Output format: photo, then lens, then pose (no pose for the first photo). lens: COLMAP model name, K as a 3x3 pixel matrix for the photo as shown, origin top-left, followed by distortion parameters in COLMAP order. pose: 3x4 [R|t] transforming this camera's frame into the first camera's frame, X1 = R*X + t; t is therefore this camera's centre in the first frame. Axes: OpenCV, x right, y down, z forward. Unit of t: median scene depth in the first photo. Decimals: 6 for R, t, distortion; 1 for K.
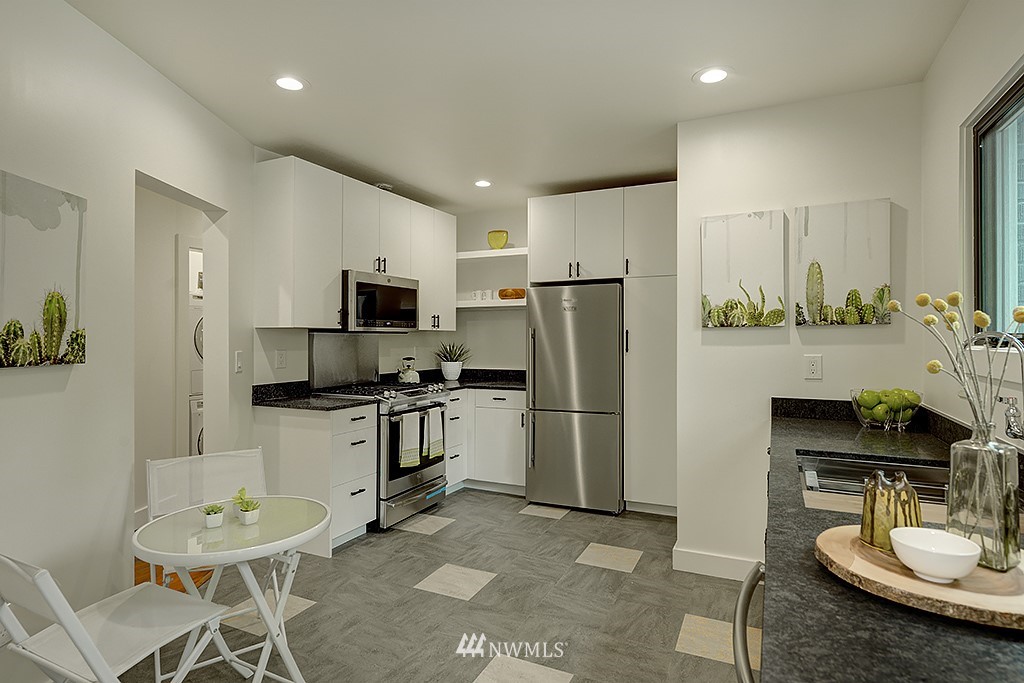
lens RADIAL K [[548.3, 0, 504.9], [0, 548.3, 328.2], [0, 0, 1]] dist [0.064872, 0.000093]
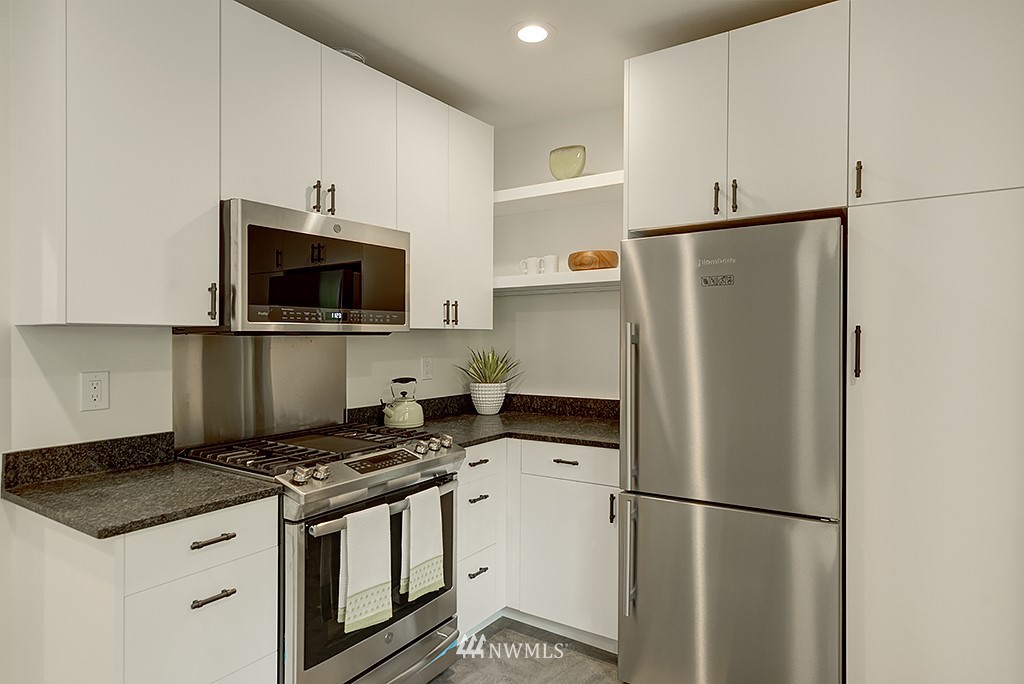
lens RADIAL K [[580.6, 0, 510.1], [0, 580.6, 338.1], [0, 0, 1]] dist [0.014215, 0.000141]
pose [[0.989503, -0.000593, -0.144509, 0.018617], [0.003885, 0.999739, 0.022502, 0.000604], [0.144458, -0.022827, 0.989248, 0.524976]]
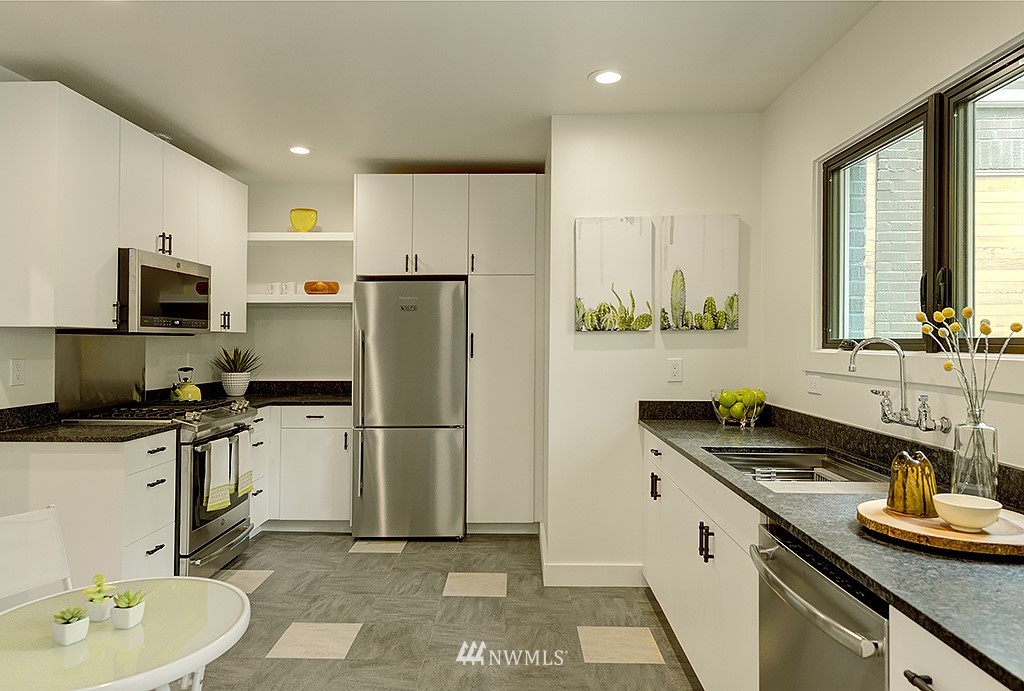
lens RADIAL K [[655.6, 0, 480.3], [0, 655.6, 331.5], [0, 0, 1]] dist [0.053181, 0.002689]
pose [[0.920916, 0.007958, 0.389680, -0.190070], [-0.008645, 0.999963, 0.000010, 0.000376], [-0.389666, -0.003378, 0.920950, 0.007588]]
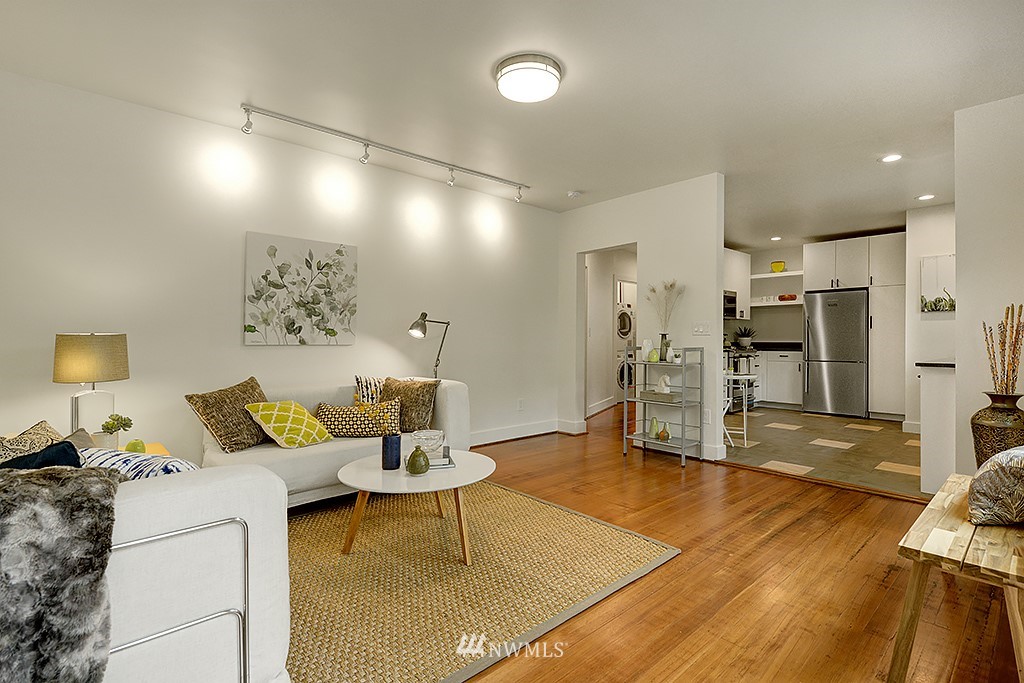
lens RADIAL K [[489.5, 0, 505.7], [0, 489.5, 336.5], [0, 0, 1]] dist [0.004692, 0.000189]
pose [[0.930223, 0.003865, -0.366975, -0.308625], [-0.001341, 0.999974, 0.007132, 0.061485], [0.366993, -0.006143, 0.930203, -0.955454]]
